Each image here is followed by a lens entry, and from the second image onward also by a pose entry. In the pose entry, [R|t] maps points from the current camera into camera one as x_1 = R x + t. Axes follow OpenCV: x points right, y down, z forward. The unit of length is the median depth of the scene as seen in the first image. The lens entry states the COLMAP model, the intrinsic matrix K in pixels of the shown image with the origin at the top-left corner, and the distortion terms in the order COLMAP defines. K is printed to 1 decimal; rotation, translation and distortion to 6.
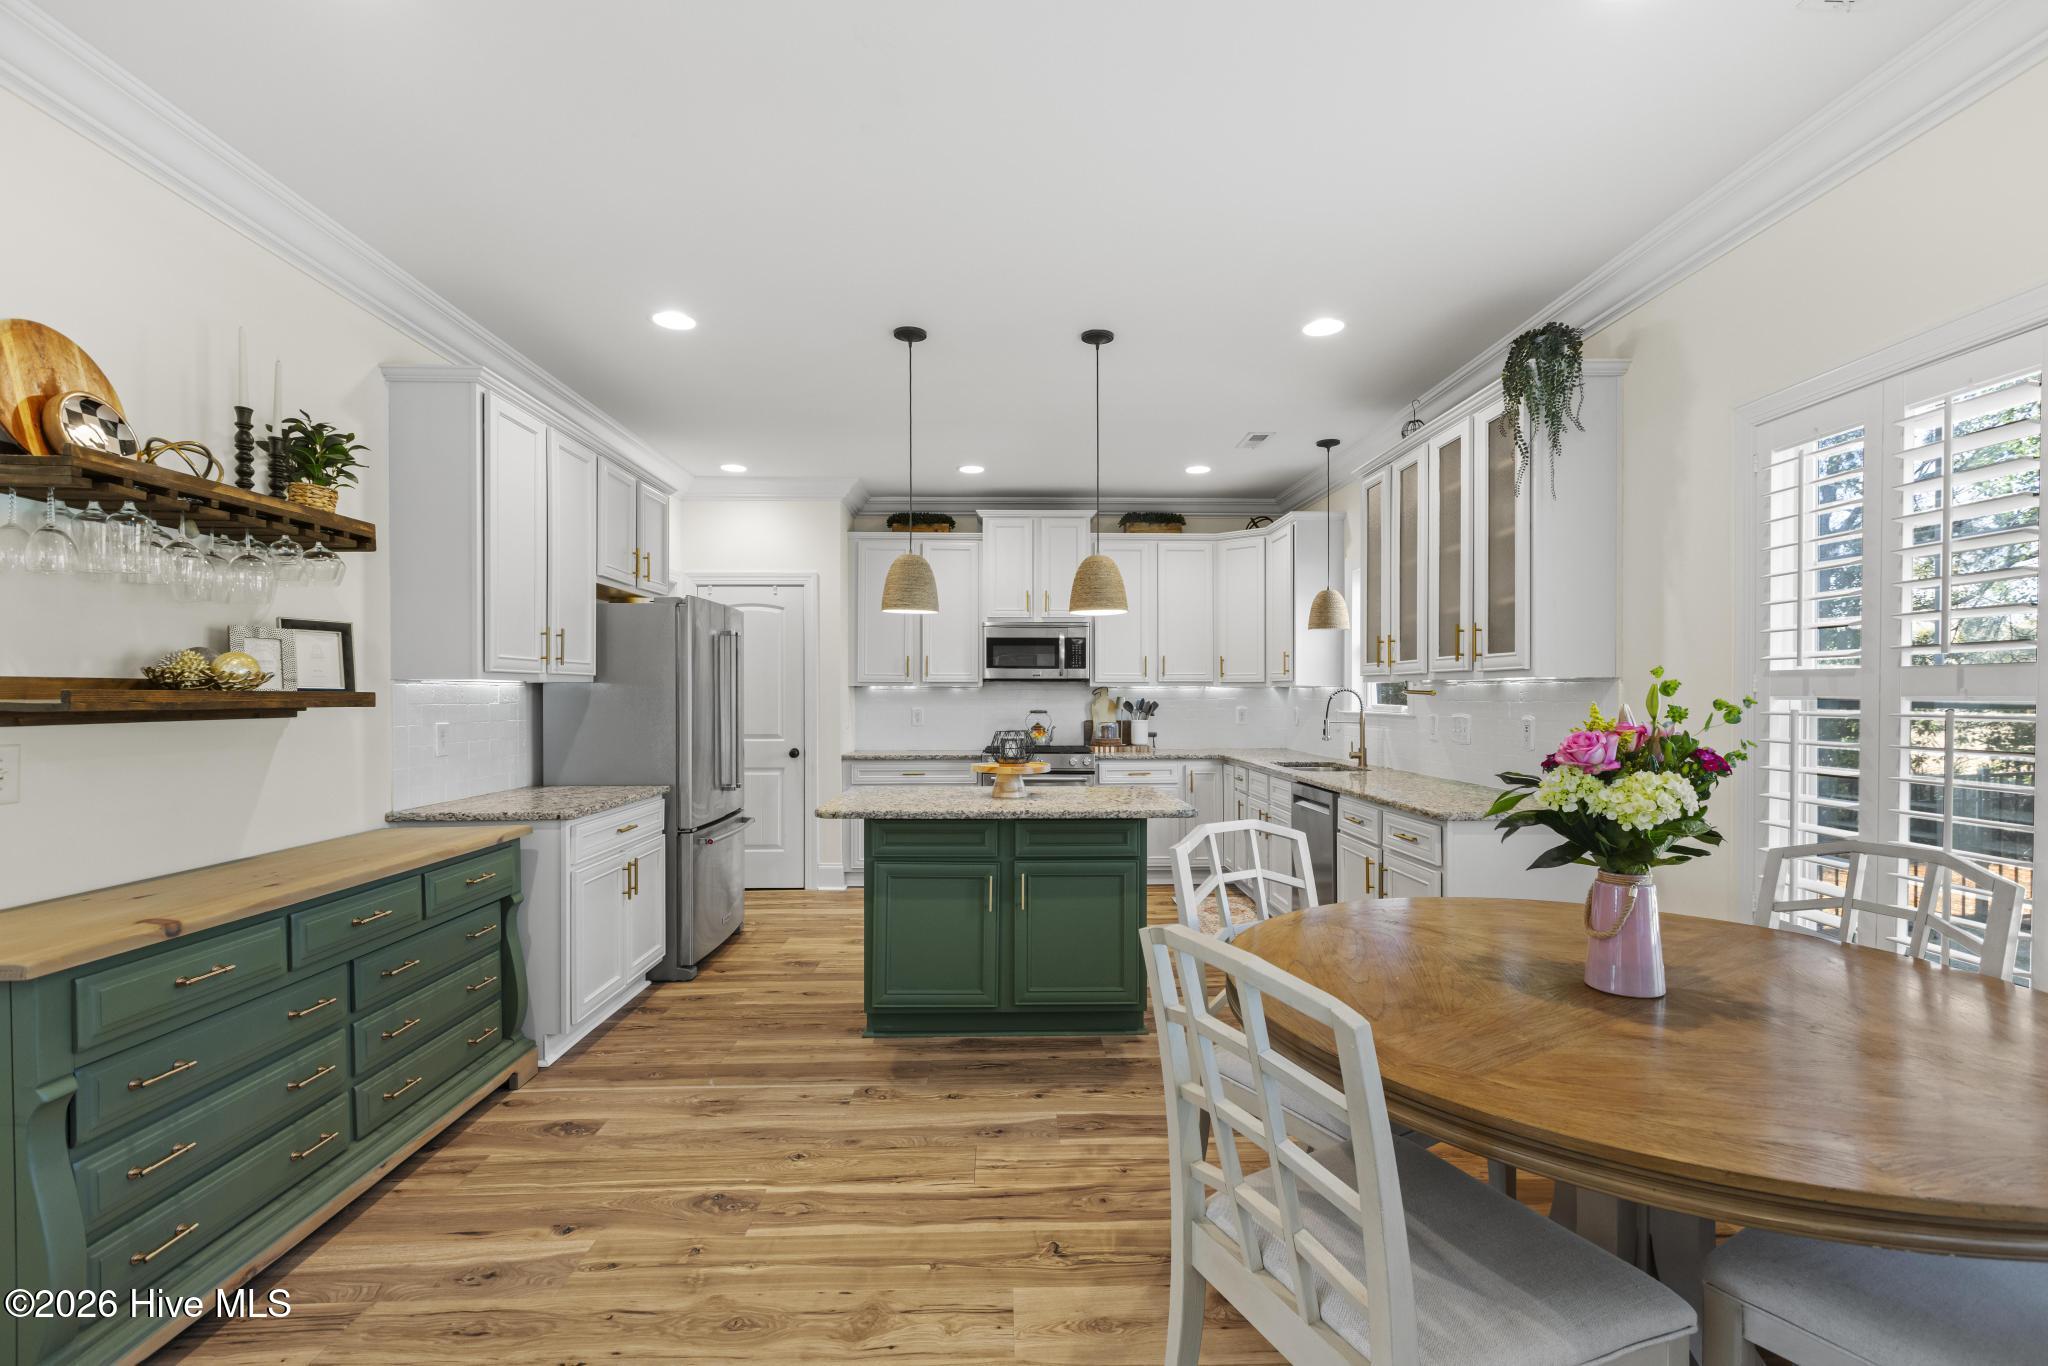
lens RADIAL K [[906.1, 0, 1031.2], [0, 906.1, 693.5], [0, 0, 1]] dist [-0.001615, -0.000122]
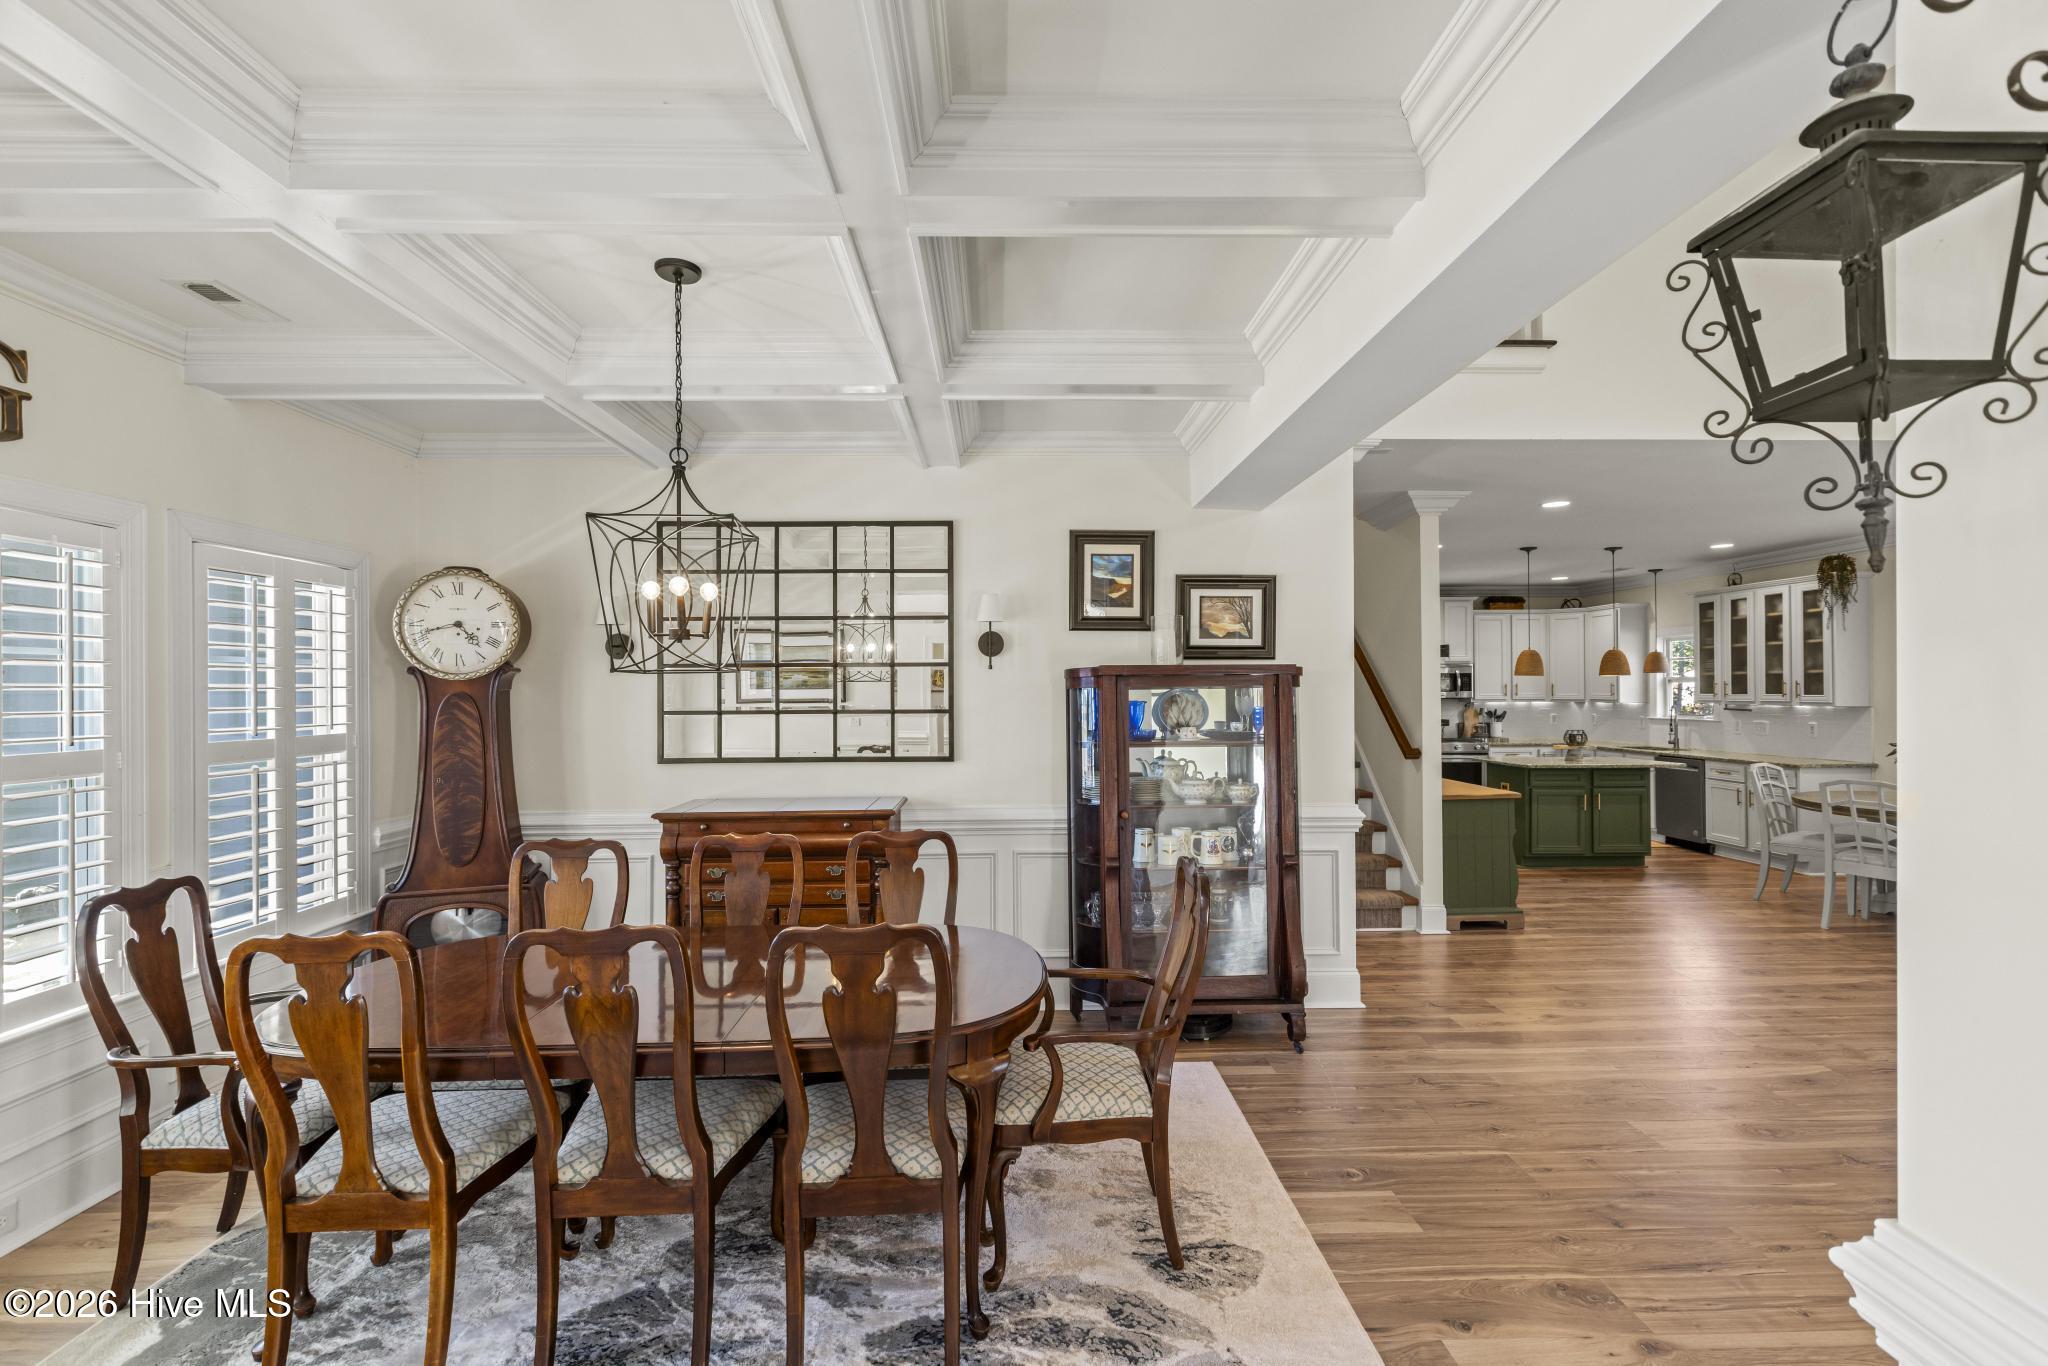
lens RADIAL K [[906.1, 0, 1016.1], [0, 906.1, 684.7], [0, 0, 1]] dist [-0.001615, -0.000122]
pose [[0.999912, -0.003451, -0.012809, -0.783593], [0.003379, 0.999979, -0.005570, -0.035068], [0.012828, 0.005526, 0.999902, -0.698562]]
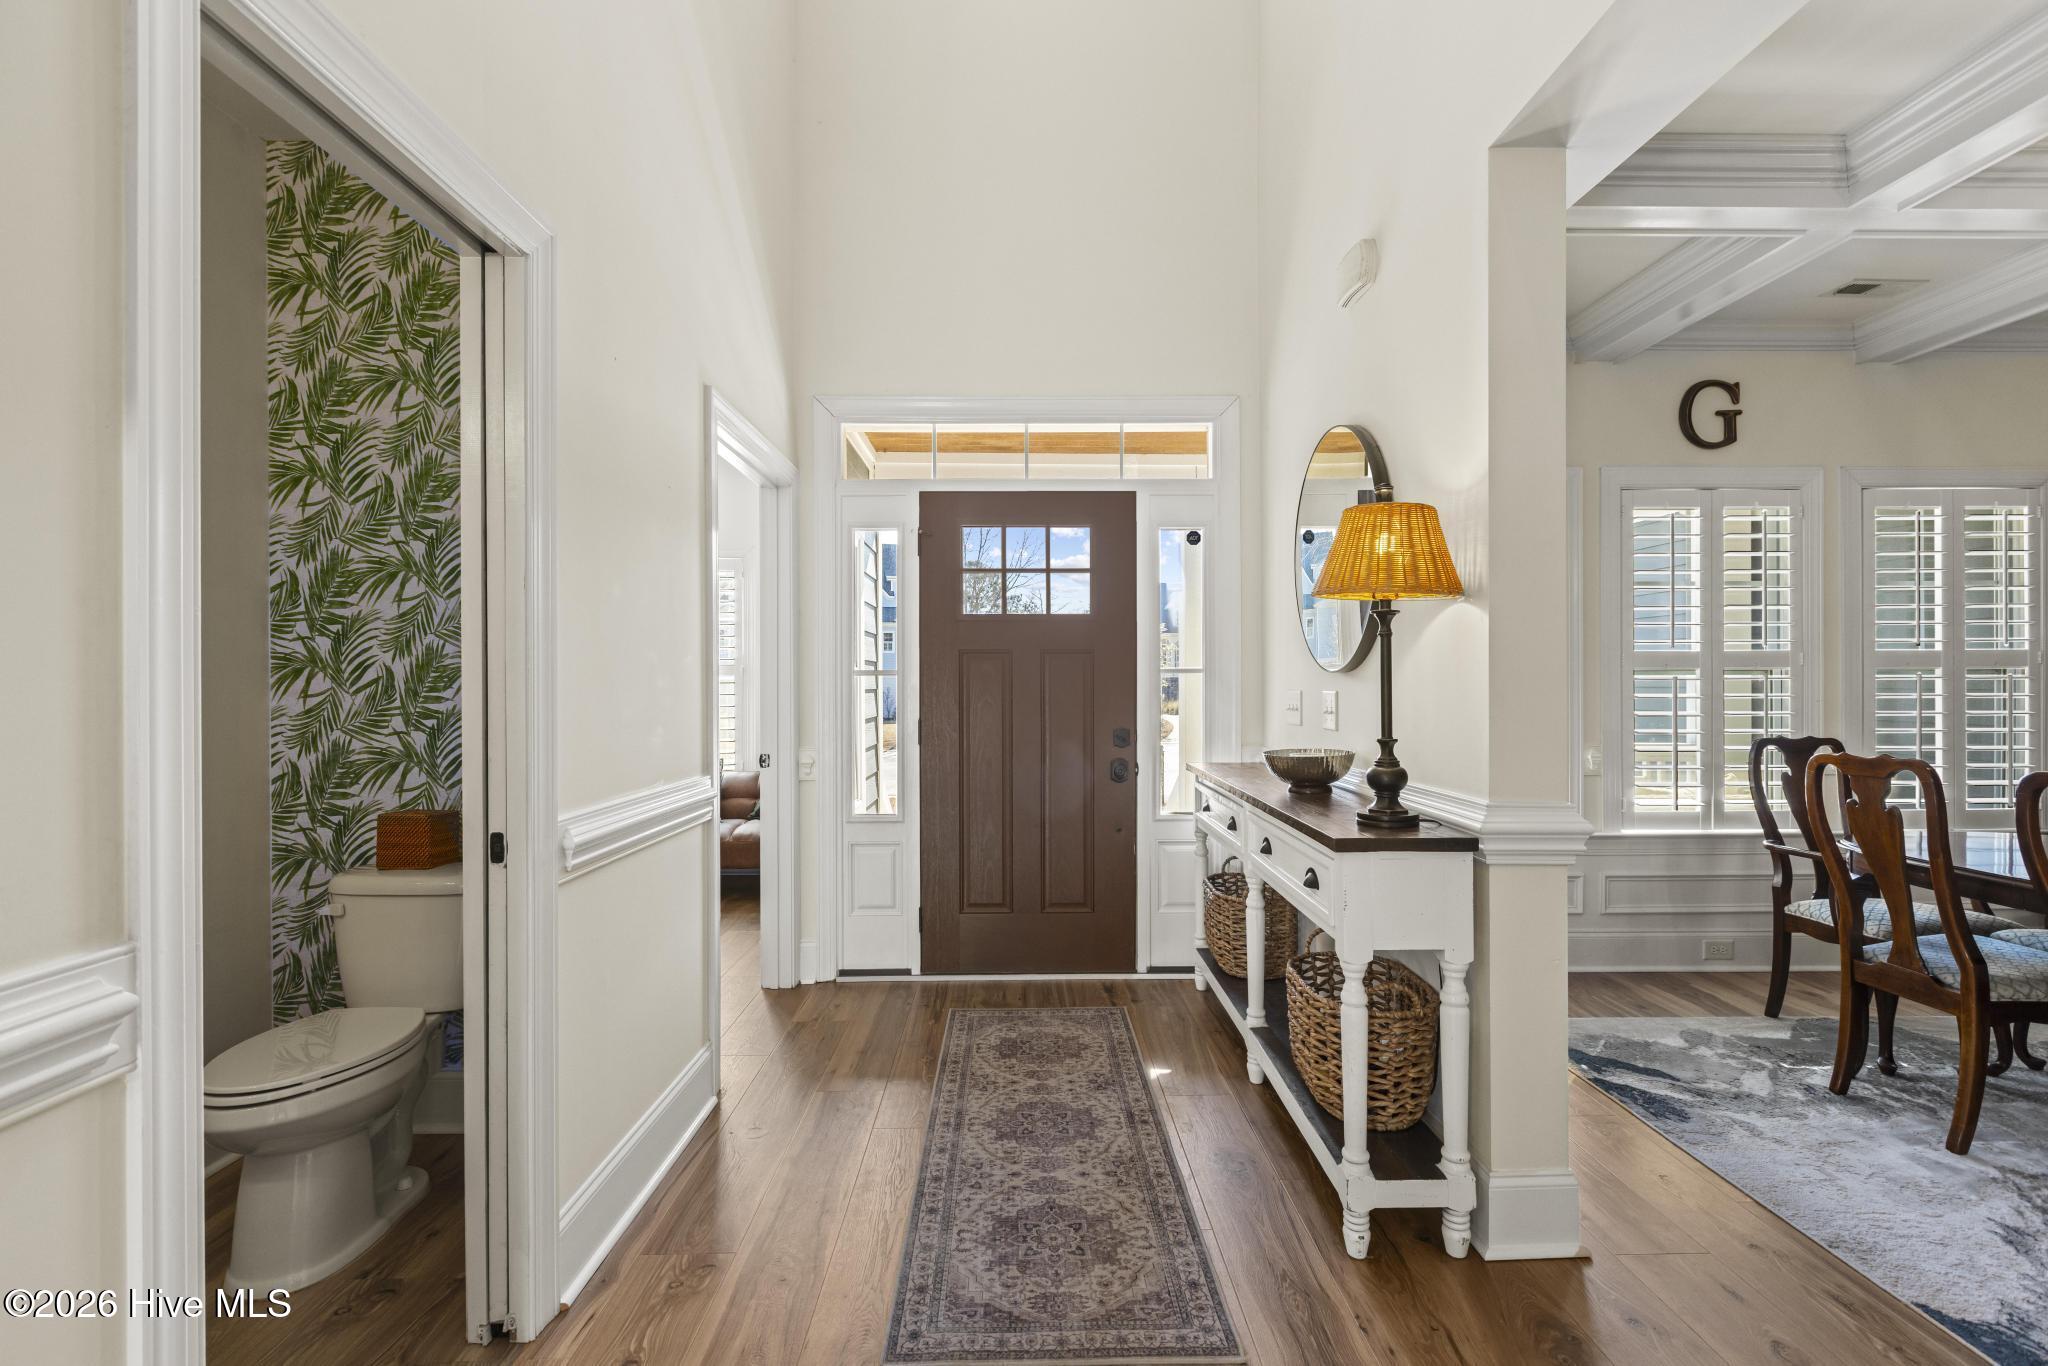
lens RADIAL K [[906.1, 0, 1023.8], [0, 906.1, 680.1], [0, 0, 1]] dist [-0.001615, -0.000122]
pose [[-0.031666, 0.004147, -0.999490, -0.512555], [0.002076, 0.999990, 0.004083, 0.032152], [0.999496, -0.001946, -0.031674, -0.795890]]
